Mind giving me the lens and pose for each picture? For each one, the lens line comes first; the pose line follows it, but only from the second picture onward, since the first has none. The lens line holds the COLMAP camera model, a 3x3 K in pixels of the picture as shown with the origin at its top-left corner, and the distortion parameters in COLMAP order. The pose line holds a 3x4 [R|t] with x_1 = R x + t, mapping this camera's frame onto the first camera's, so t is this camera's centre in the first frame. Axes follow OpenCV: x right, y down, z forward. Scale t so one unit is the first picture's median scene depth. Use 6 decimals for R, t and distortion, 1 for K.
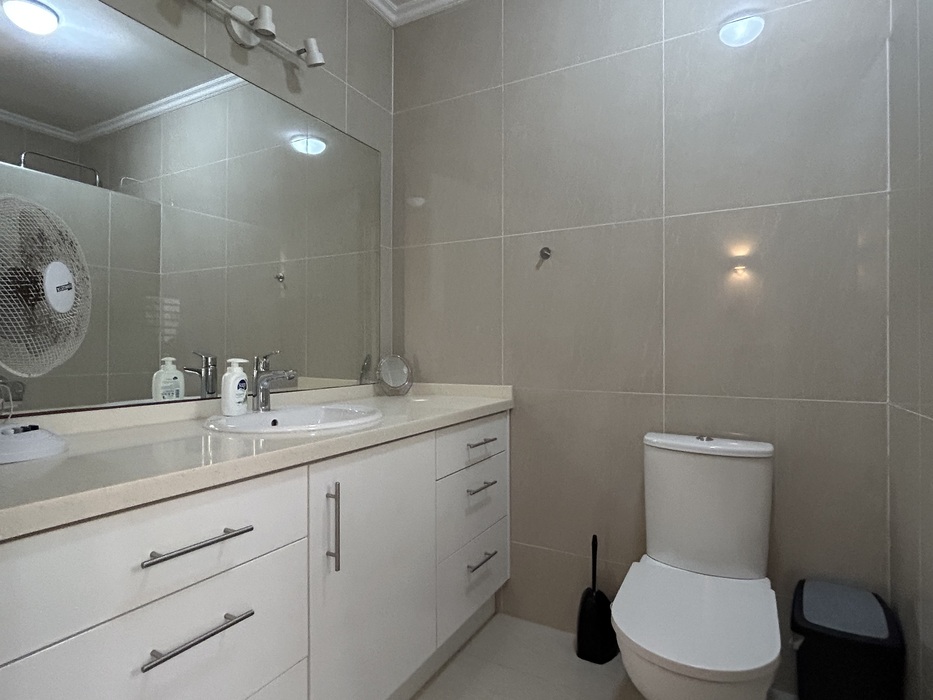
lens RADIAL K [[499.6, 0, 464.5], [0, 499.6, 348.8], [0, 0, 1]] dist [-0.021651, -0.000993]
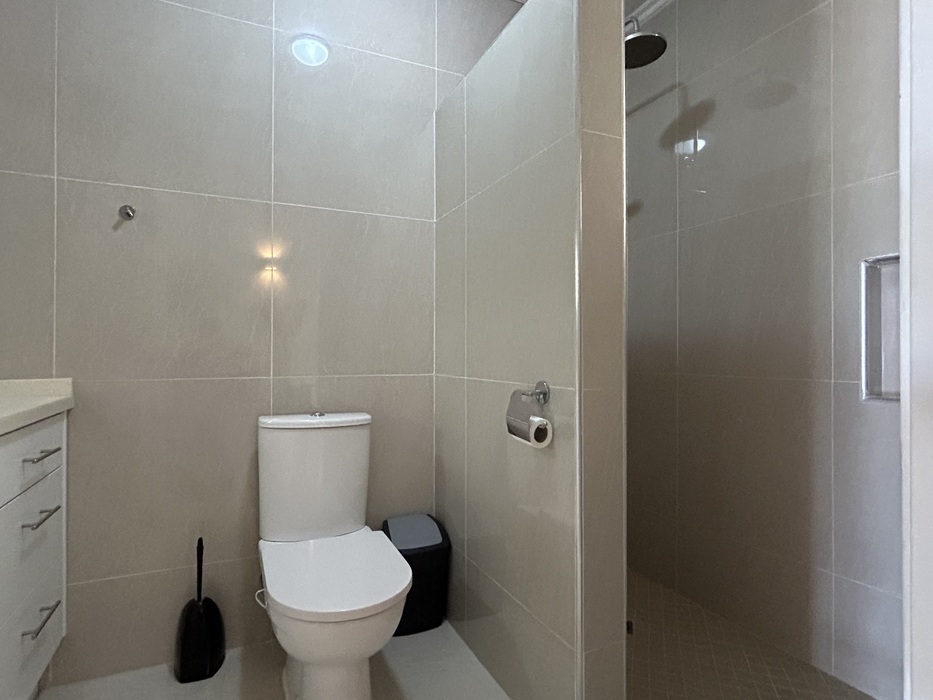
lens RADIAL K [[499.6, 0, 464.0], [0, 499.6, 350.0], [0, 0, 1]] dist [-0.021651, -0.000993]
pose [[0.580982, 0.001565, 0.813915, -0.188025], [-0.000842, 0.999999, -0.001322, 0.035480], [-0.813916, 0.000083, 0.580982, 0.093086]]
